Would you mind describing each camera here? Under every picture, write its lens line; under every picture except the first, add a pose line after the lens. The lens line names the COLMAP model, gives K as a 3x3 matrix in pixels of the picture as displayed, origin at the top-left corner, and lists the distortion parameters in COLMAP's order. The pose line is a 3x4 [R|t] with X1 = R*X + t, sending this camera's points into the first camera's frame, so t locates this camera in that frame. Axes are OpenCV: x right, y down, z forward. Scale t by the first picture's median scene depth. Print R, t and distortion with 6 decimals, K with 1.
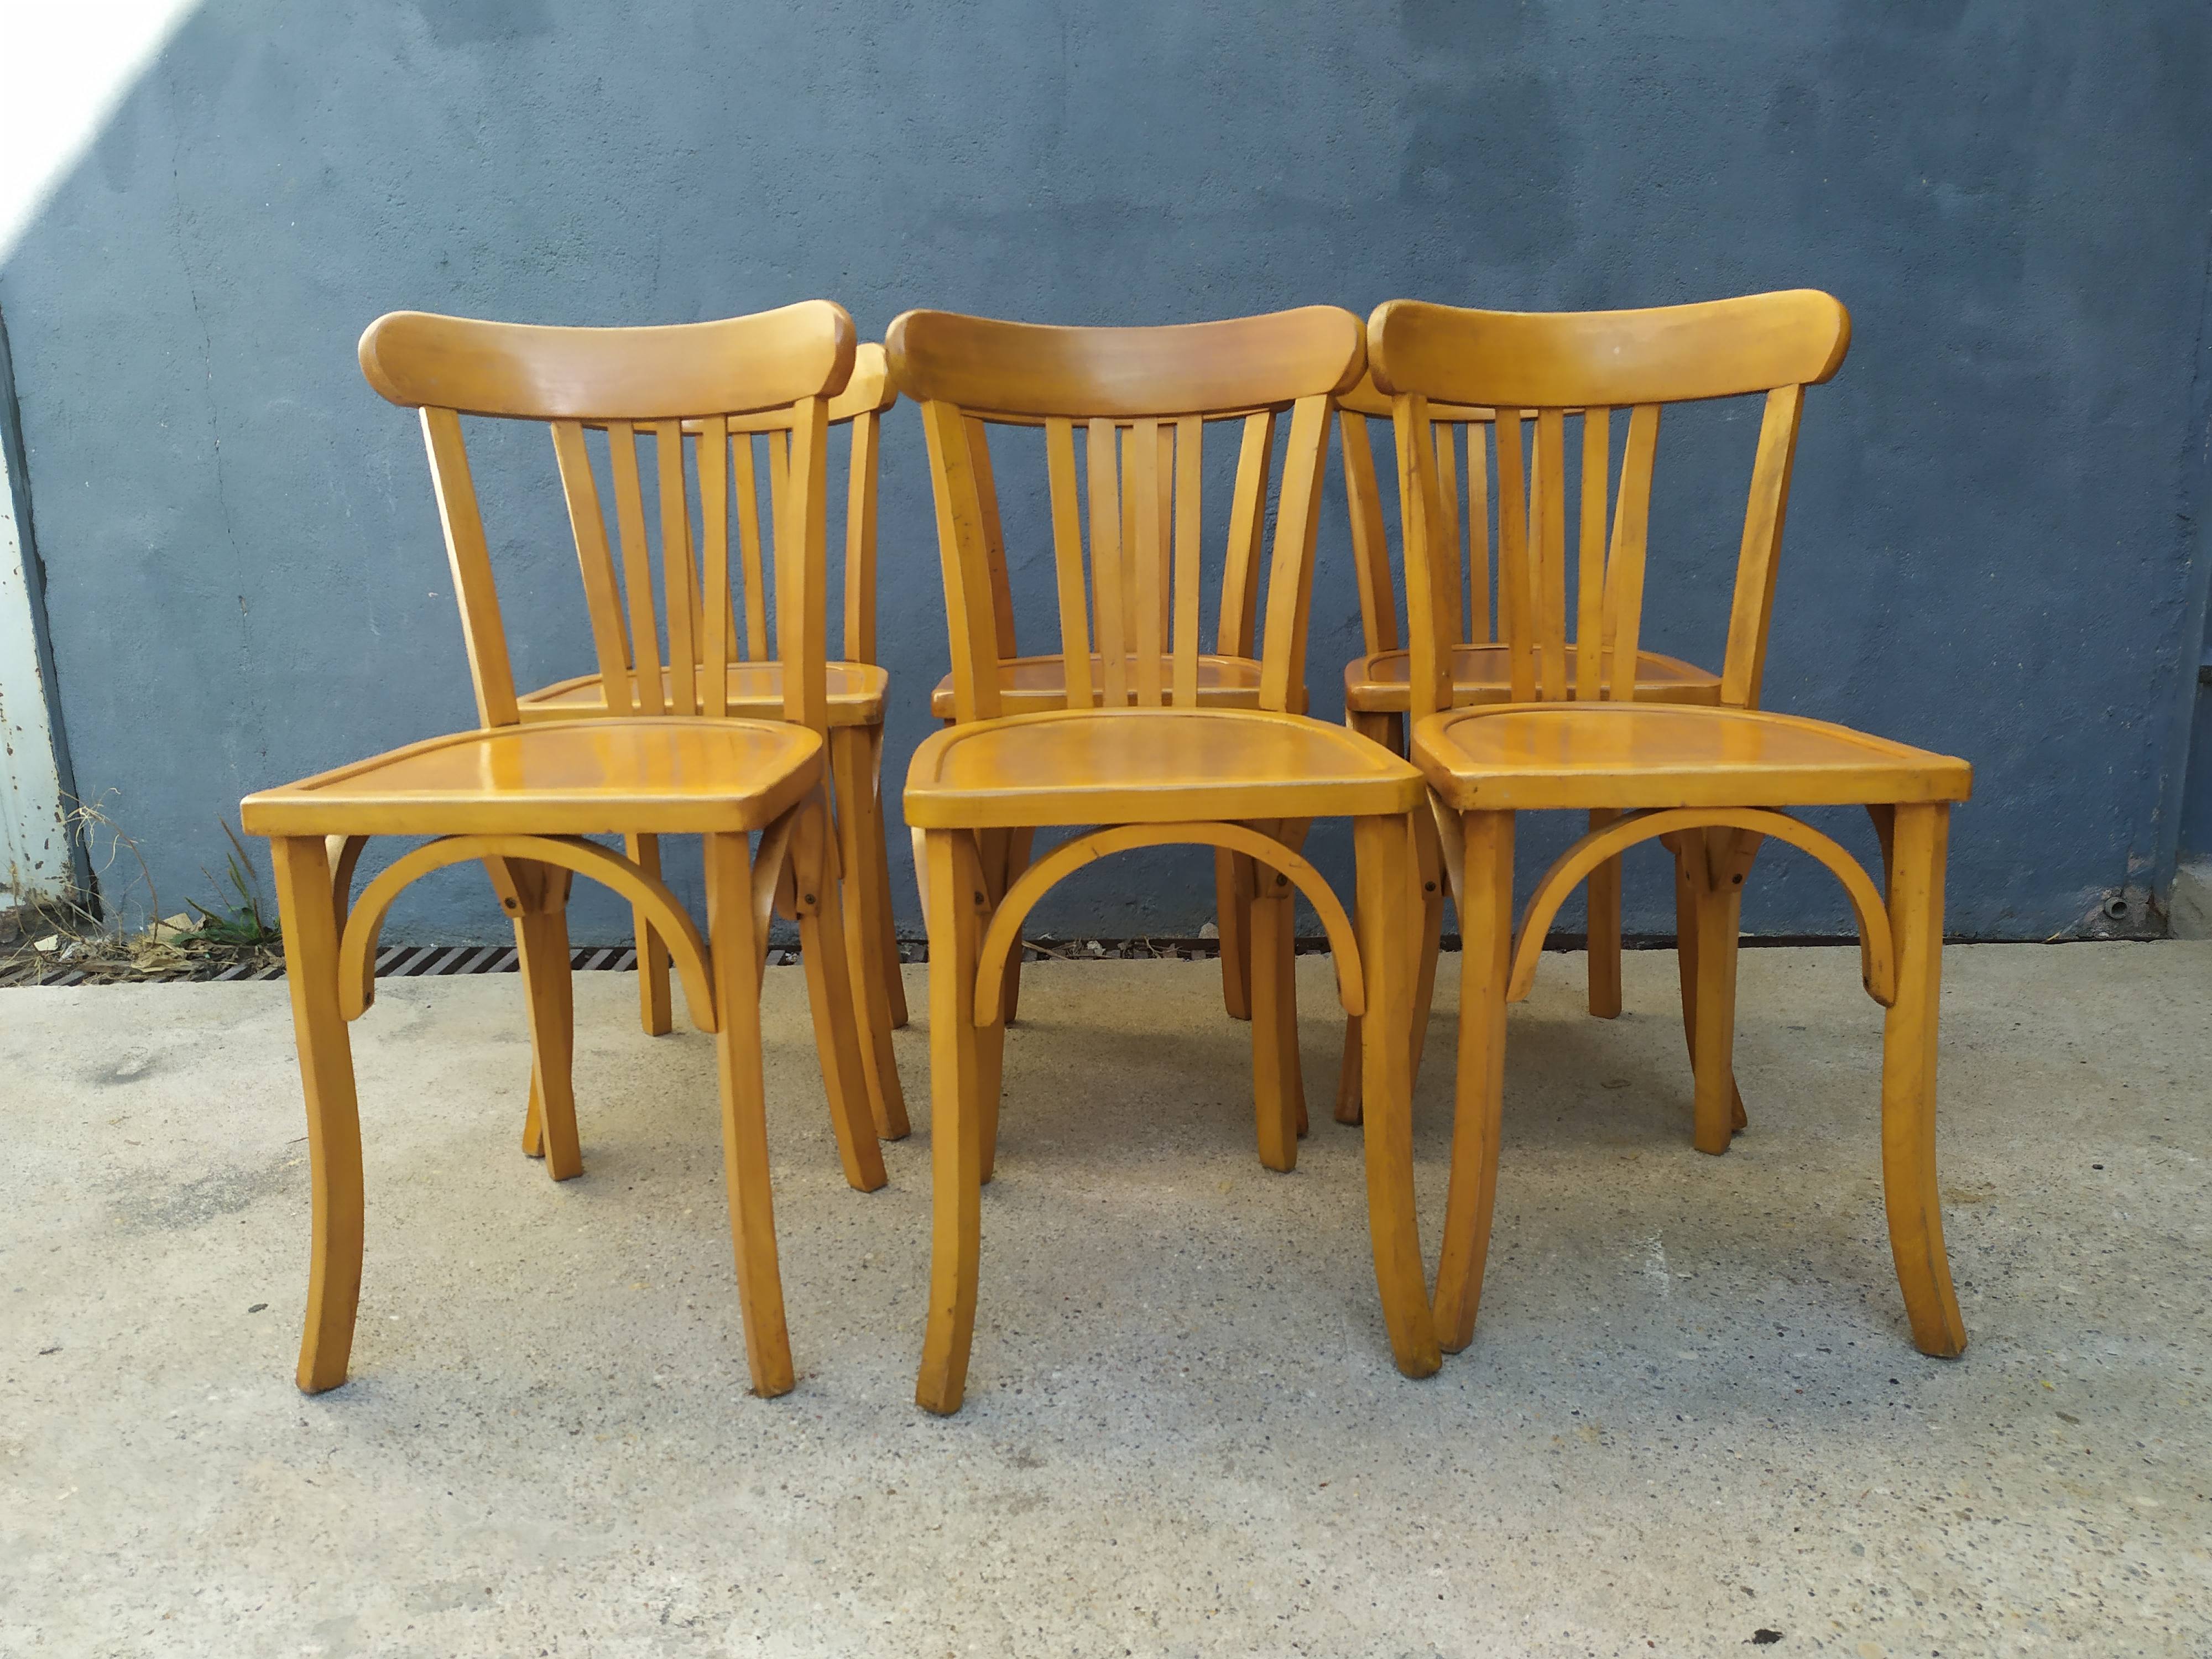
lens RADIAL K [[1715.8, 0, 1109.5], [0, 1715.8, 841.8], [0, 0, 1]] dist [0.038041, -0.044481]
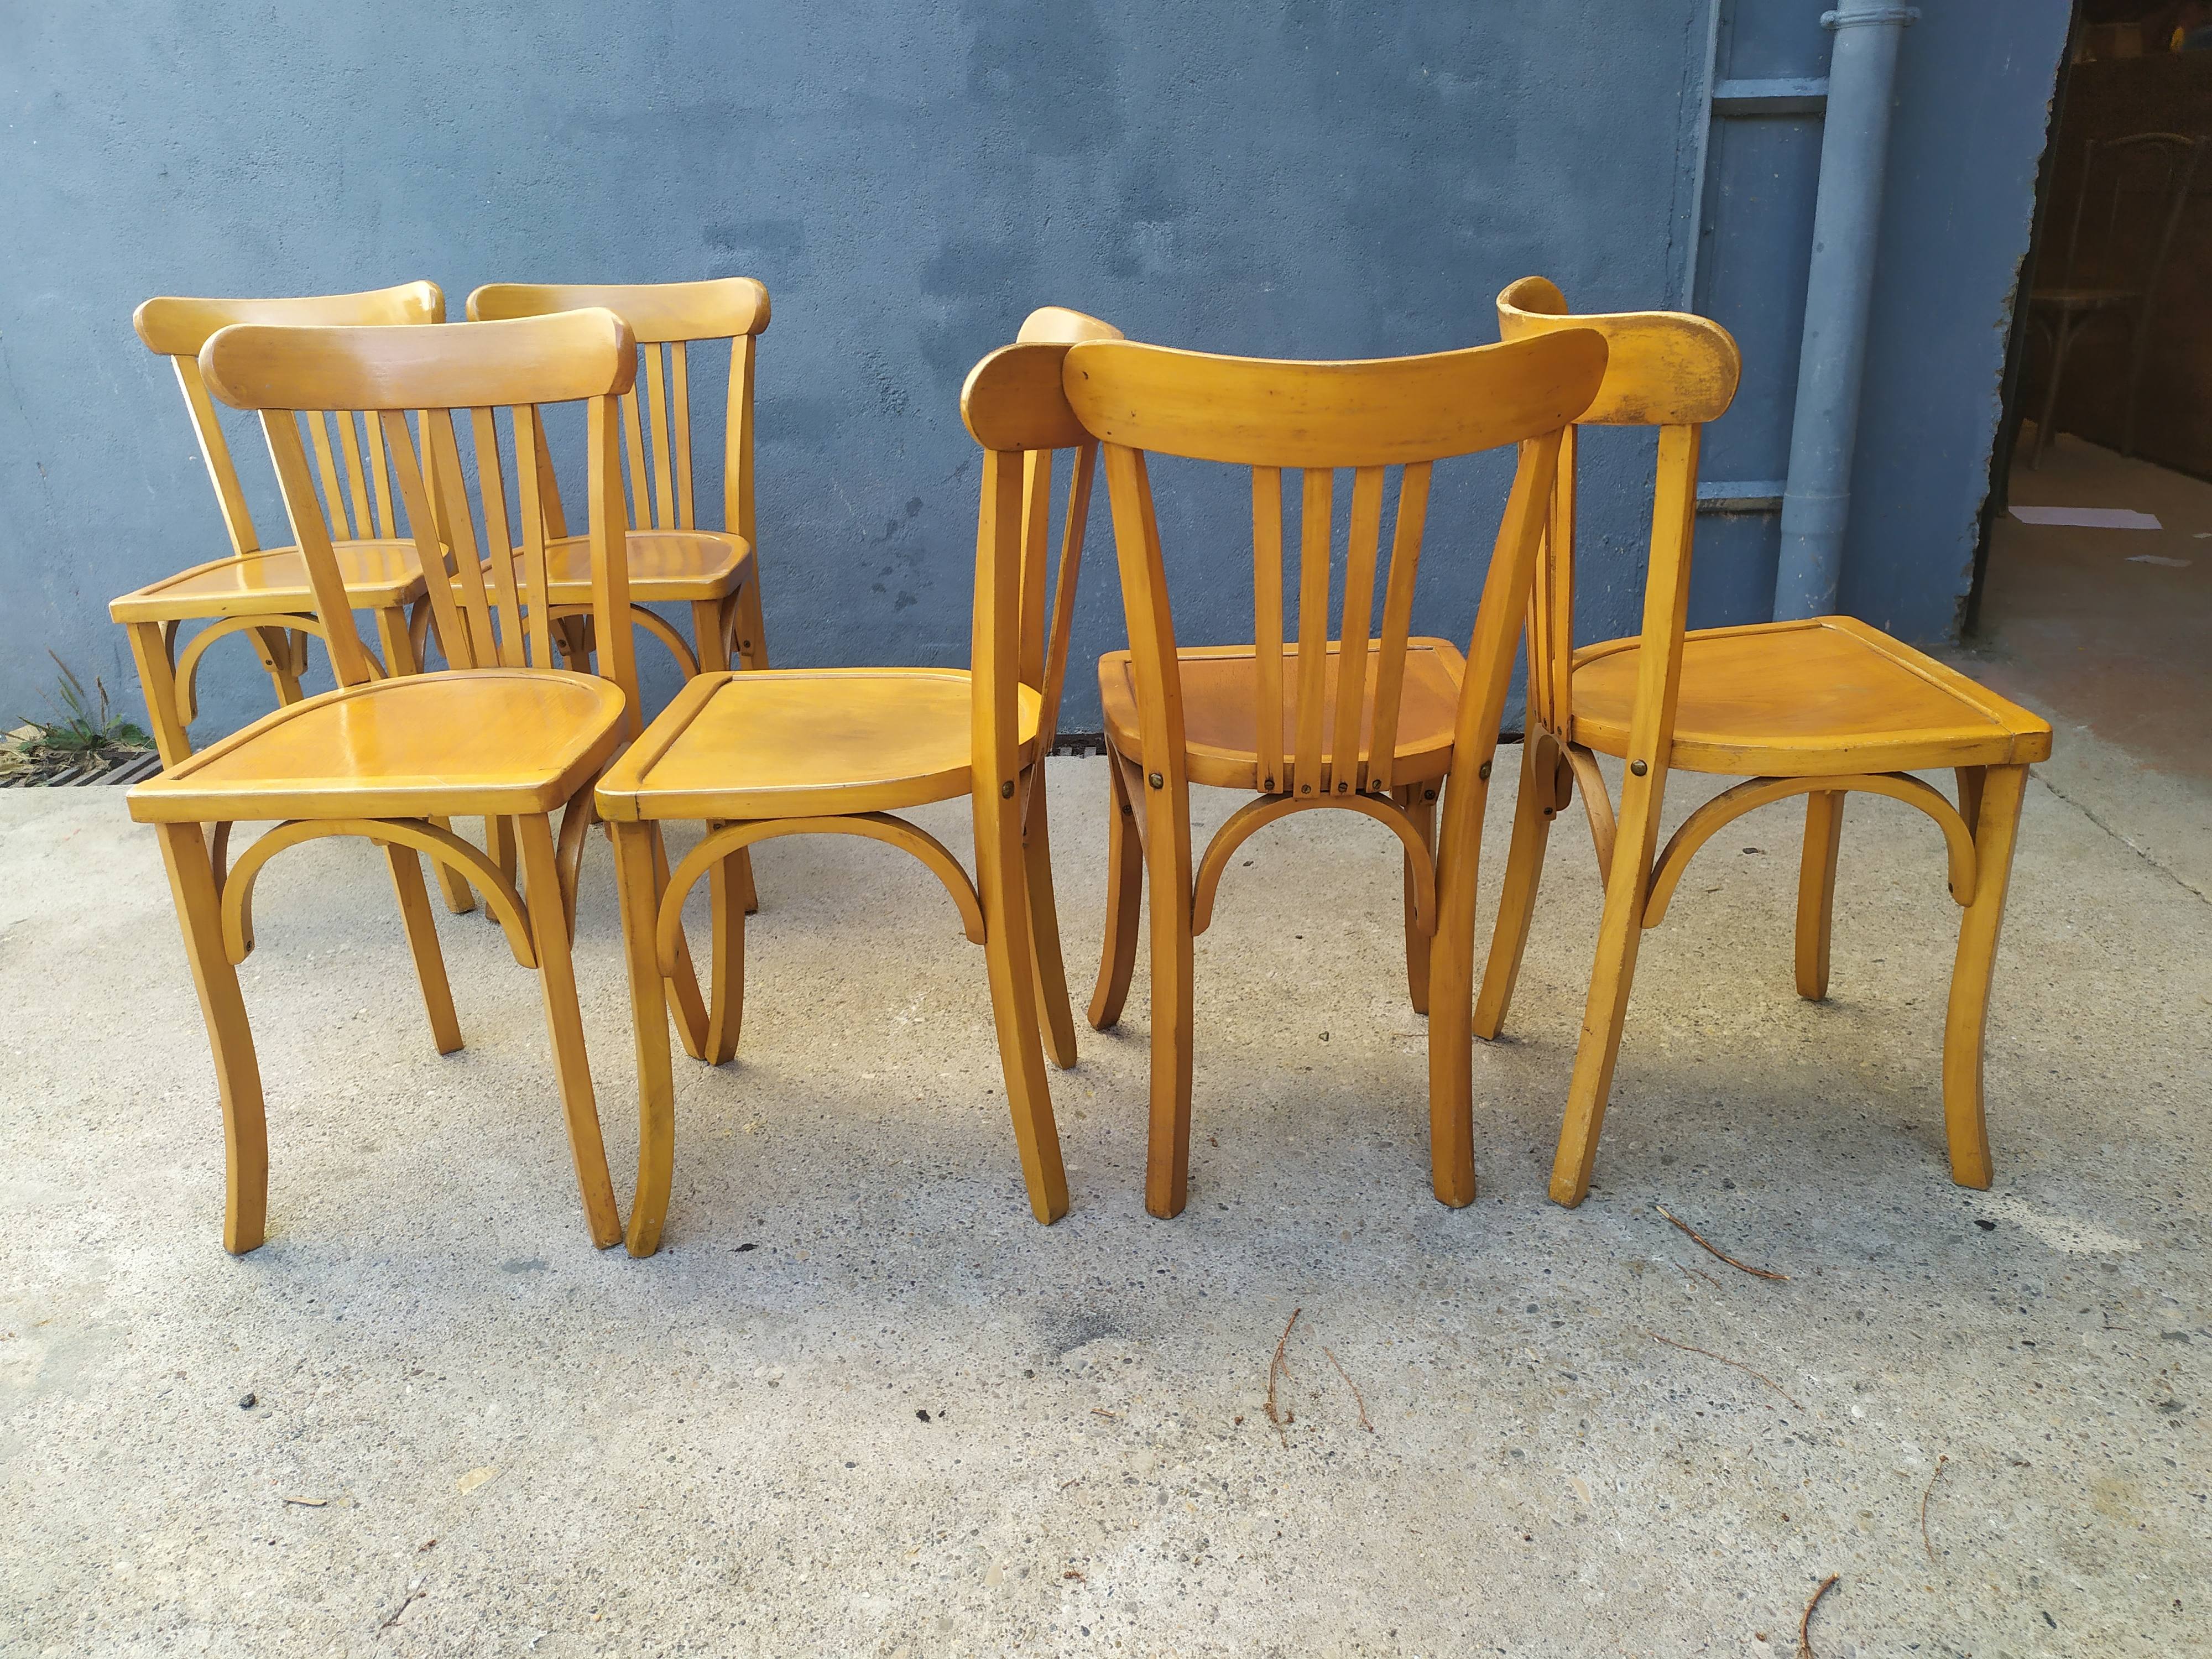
lens RADIAL K [[1715.8, 0, 1127.3], [0, 1715.8, 829.2], [0, 0, 1]] dist [0.038041, -0.044481]
pose [[0.998875, -0.007402, -0.046831, 0.321703], [0.014337, 0.988650, 0.149549, -0.062445], [0.045192, -0.150052, 0.987645, -0.197107]]
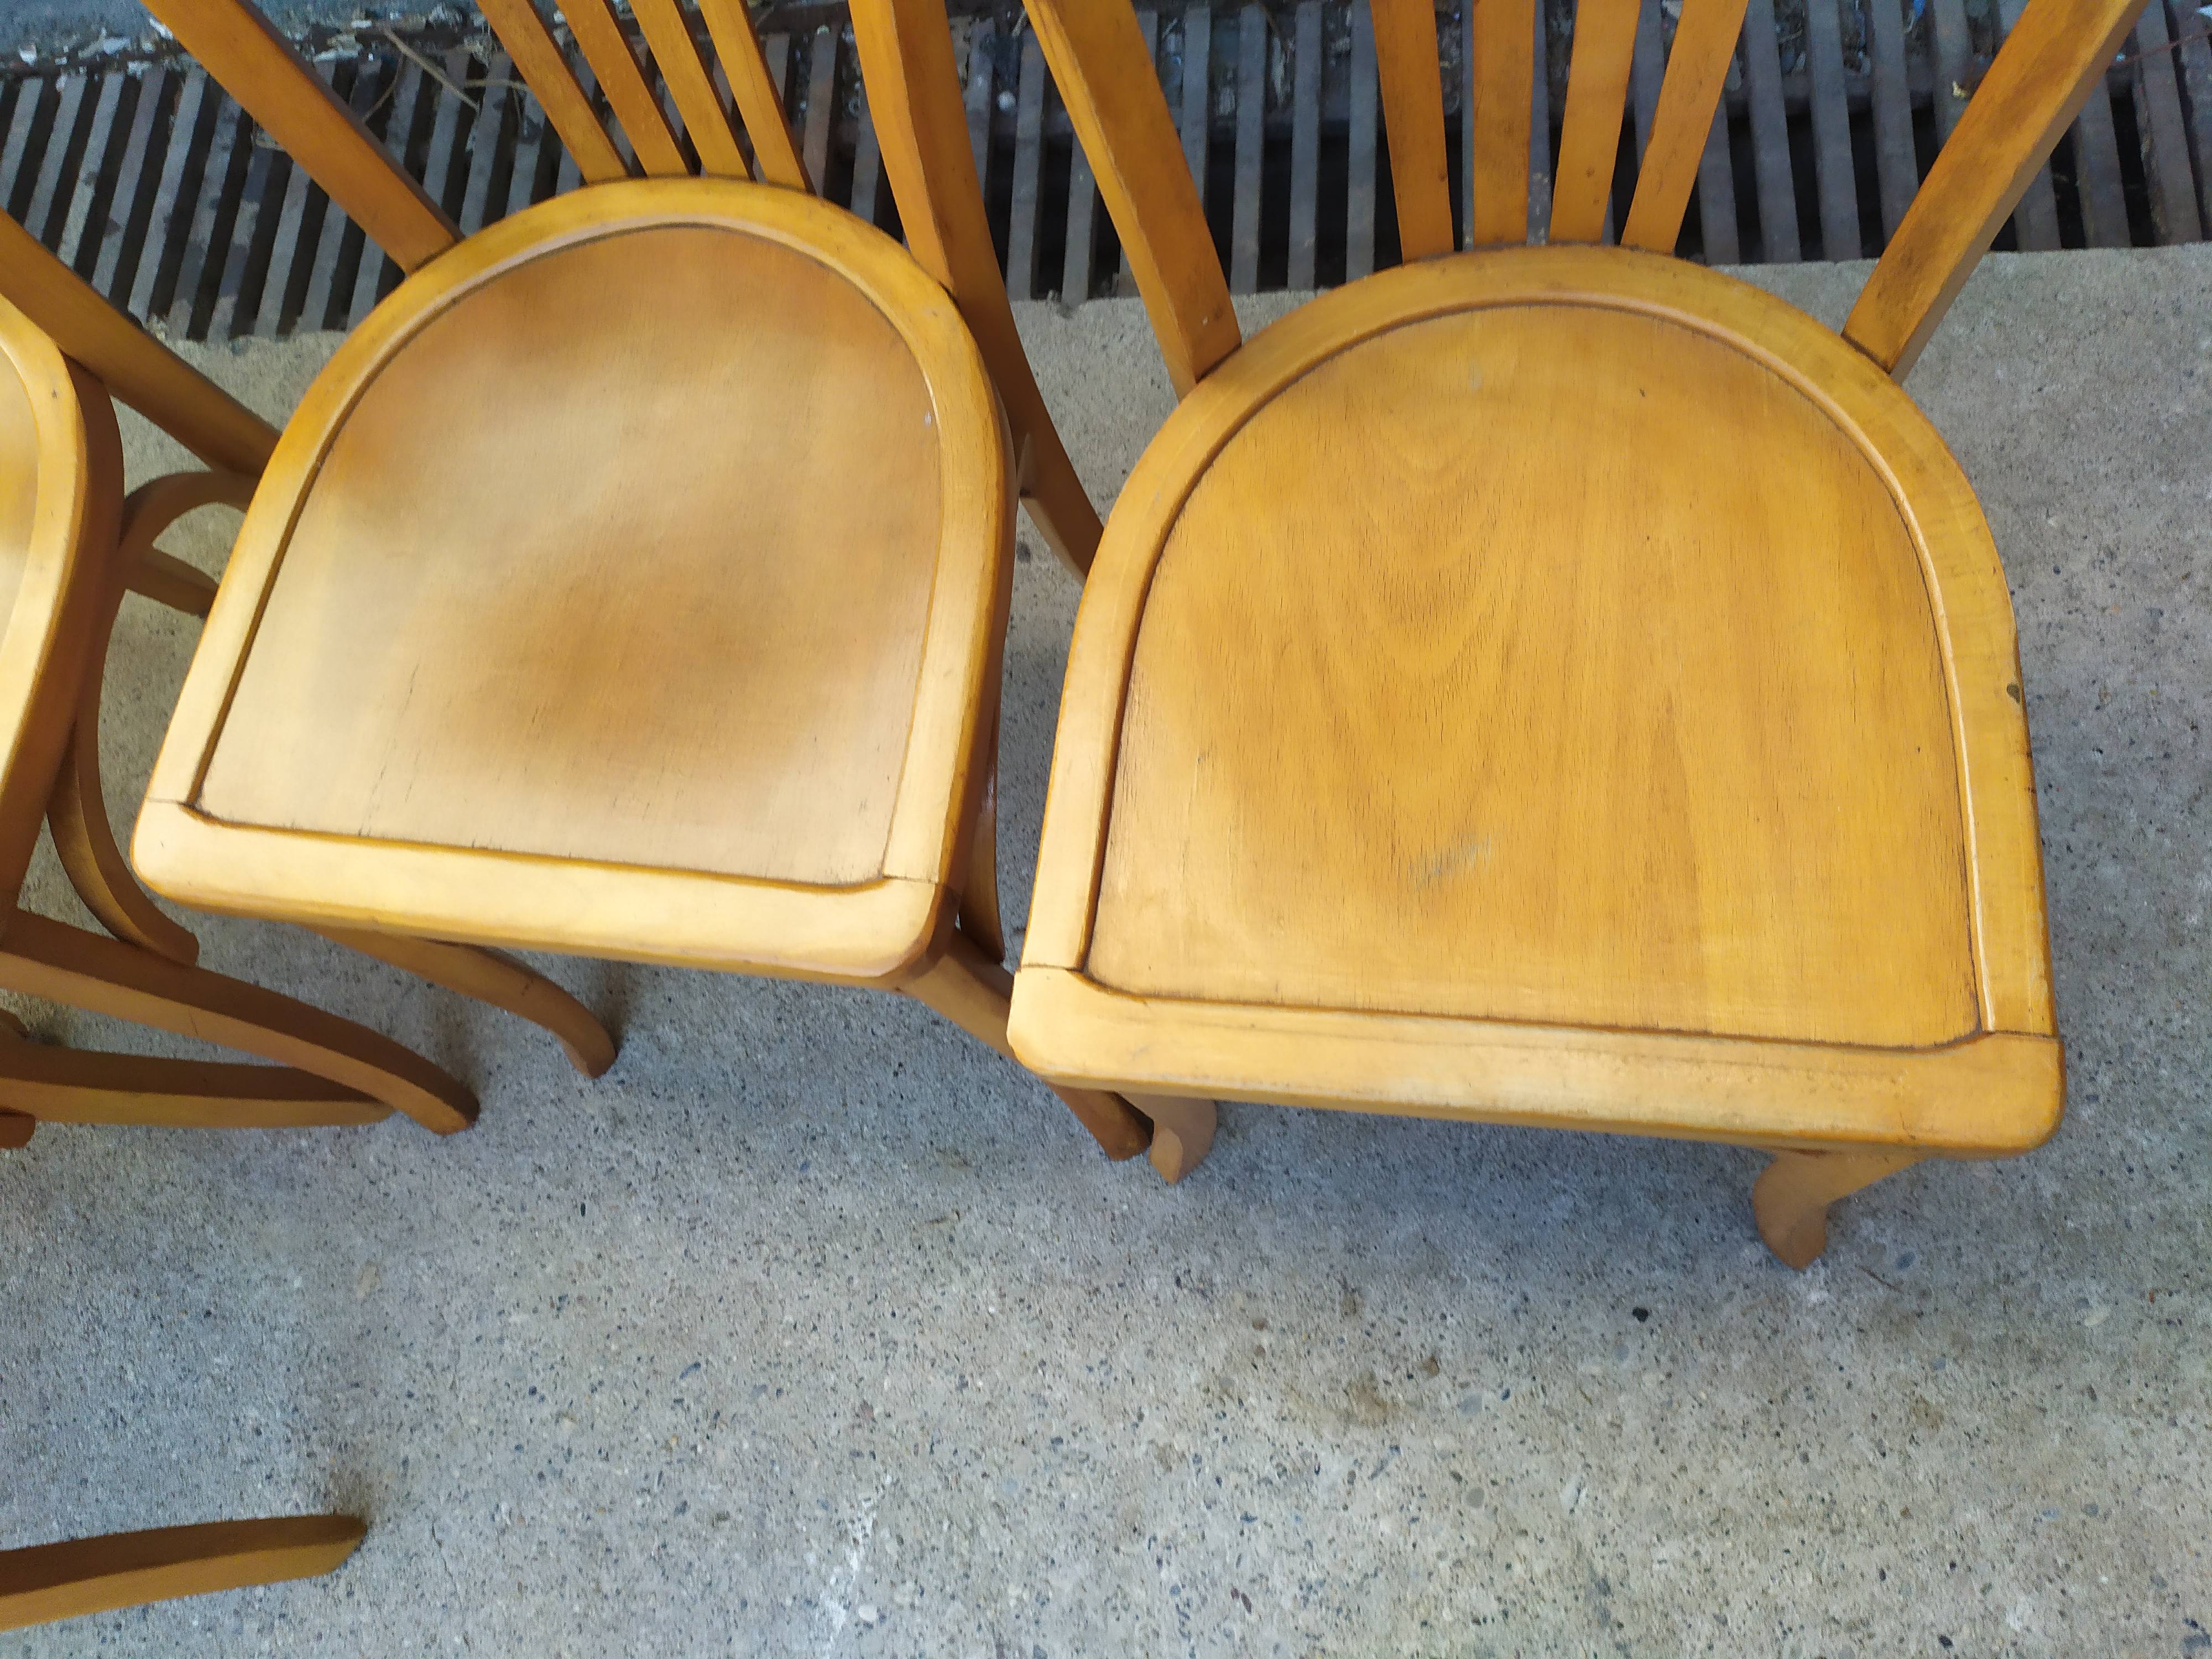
lens RADIAL K [[1715.8, 0, 1114.6], [0, 1715.8, 947.3], [0, 0, 1]] dist [0.038041, -0.044481]
pose [[0.986242, 0.032412, -0.162097, 0.308252], [0.127617, 0.473988, 0.871234, -0.286315], [0.105071, -0.879934, 0.463331, 0.522642]]
